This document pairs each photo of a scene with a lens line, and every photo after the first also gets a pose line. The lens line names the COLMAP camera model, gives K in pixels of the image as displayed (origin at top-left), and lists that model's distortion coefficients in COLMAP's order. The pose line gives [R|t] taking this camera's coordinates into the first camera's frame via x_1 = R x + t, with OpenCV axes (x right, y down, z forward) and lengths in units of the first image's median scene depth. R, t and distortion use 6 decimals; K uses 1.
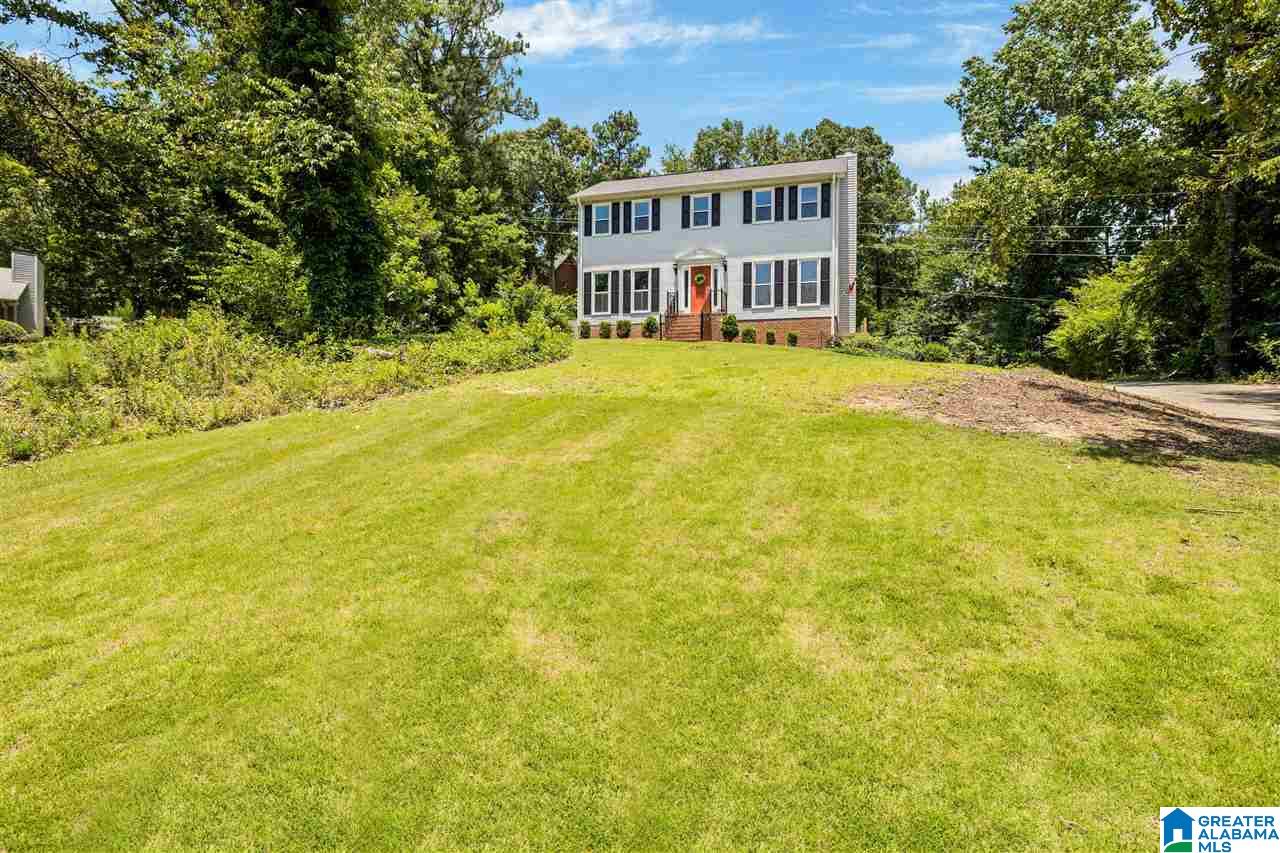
lens RADIAL K [[724.7, 0, 640.0], [0, 724.7, 426.5], [0, 0, 1]] dist [0.028772, -0.000118]
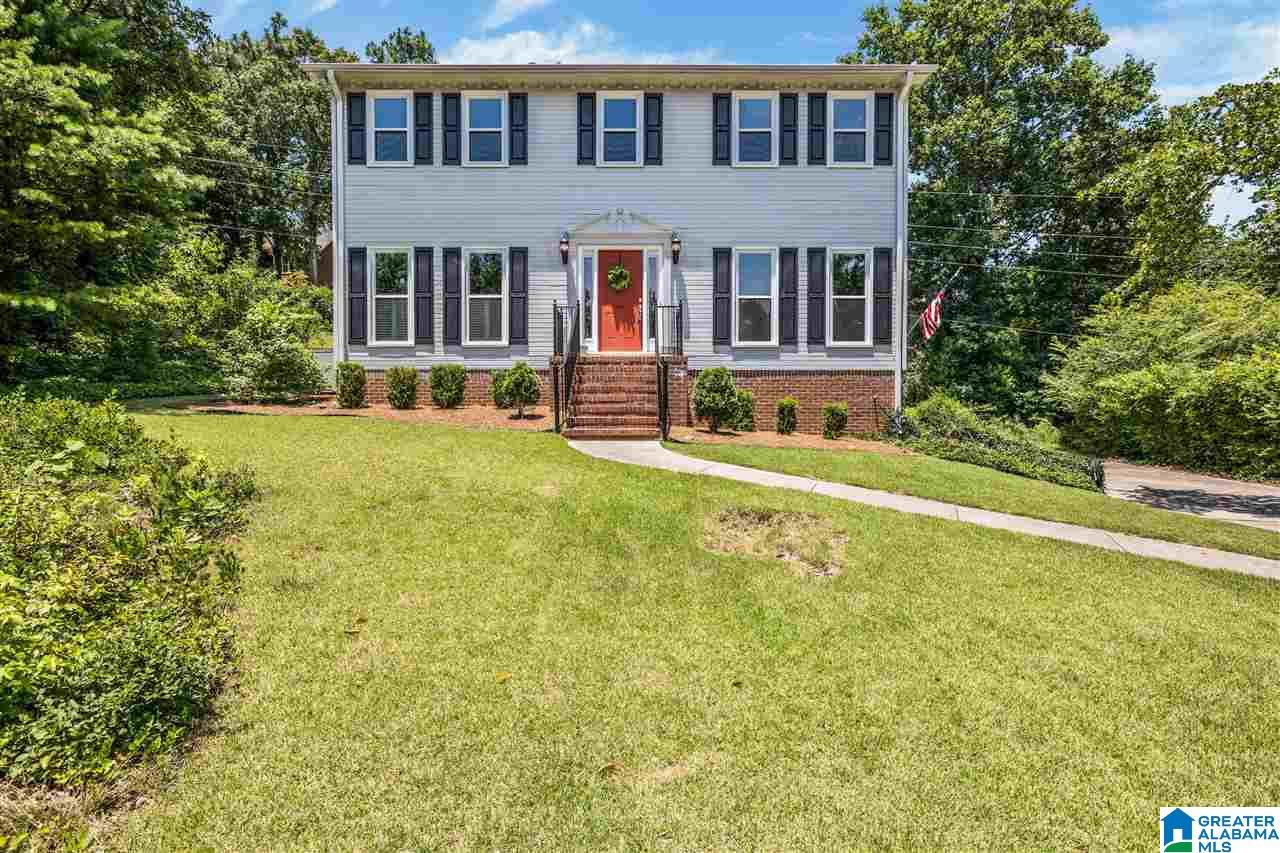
lens RADIAL K [[724.7, 0, 640.0], [0, 724.7, 426.5], [0, 0, 1]] dist [0.028772, -0.000118]
pose [[0.957868, -0.007471, 0.287112, -0.037852], [0.004798, 0.999938, 0.010012, -0.115133], [-0.287169, -0.008213, 0.957845, 0.561012]]
